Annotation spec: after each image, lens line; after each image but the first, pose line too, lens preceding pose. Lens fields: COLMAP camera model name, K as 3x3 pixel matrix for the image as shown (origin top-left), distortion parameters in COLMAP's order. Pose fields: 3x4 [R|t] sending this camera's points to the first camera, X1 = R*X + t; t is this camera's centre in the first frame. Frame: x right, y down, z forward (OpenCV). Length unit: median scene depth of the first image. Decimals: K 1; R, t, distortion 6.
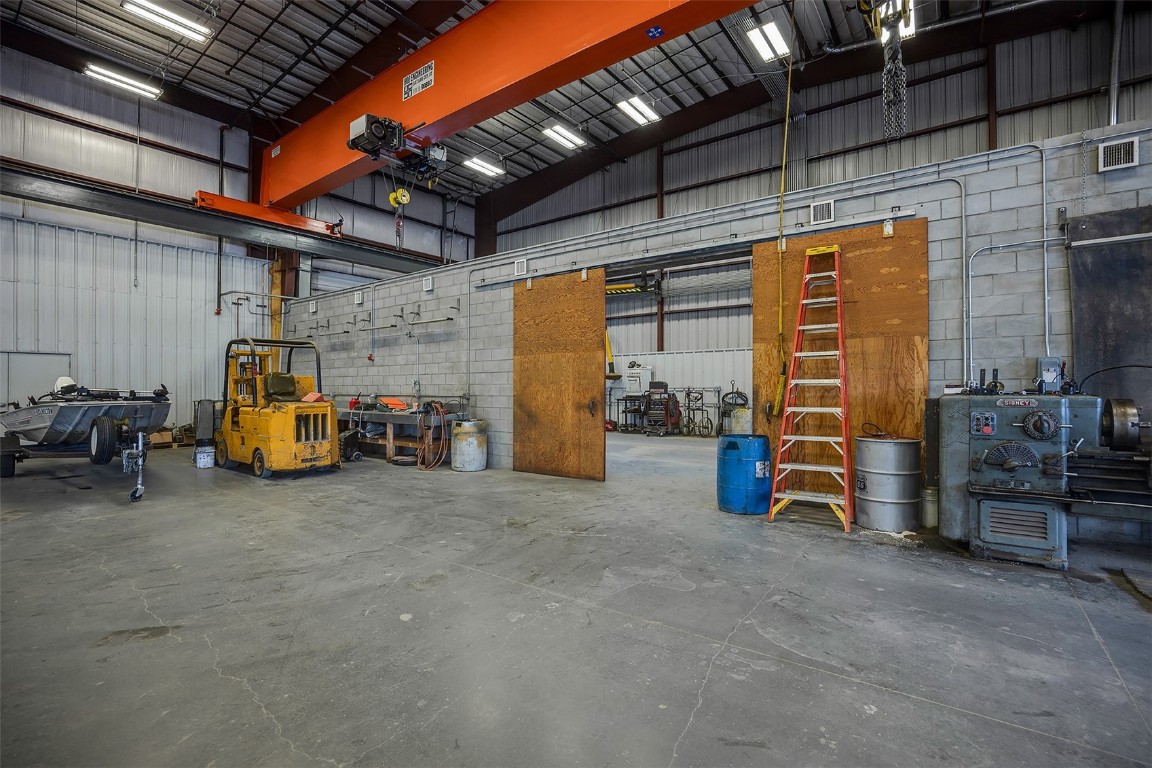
lens RADIAL K [[528.4, 0, 577.8], [0, 528.4, 382.0], [0, 0, 1]] dist [-0.019897, 0.002707]
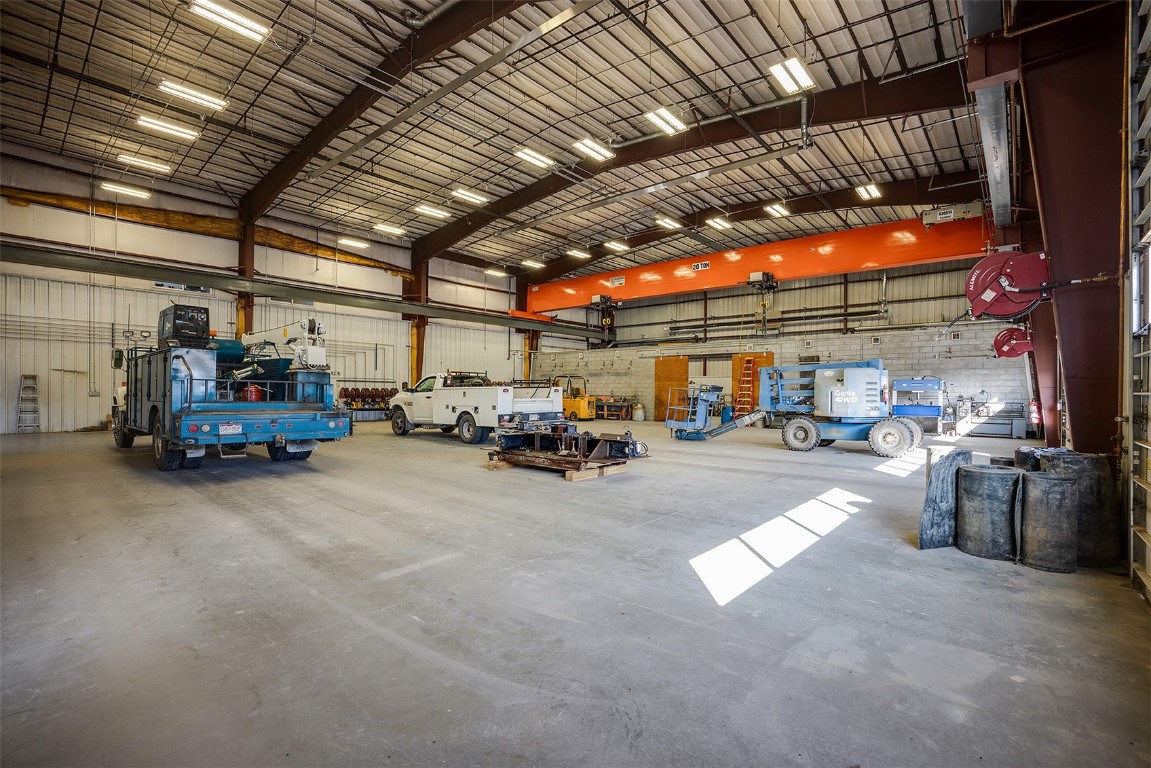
lens RADIAL K [[556.7, 0, 575.9], [0, 556.7, 384.8], [0, 0, 1]] dist [0.003953, 0.000215]
pose [[0.999316, 0.003205, -0.036843, -0.353774], [-0.003251, 0.999994, -0.001176, -0.023292], [0.036839, 0.001295, 0.999320, -1.680992]]
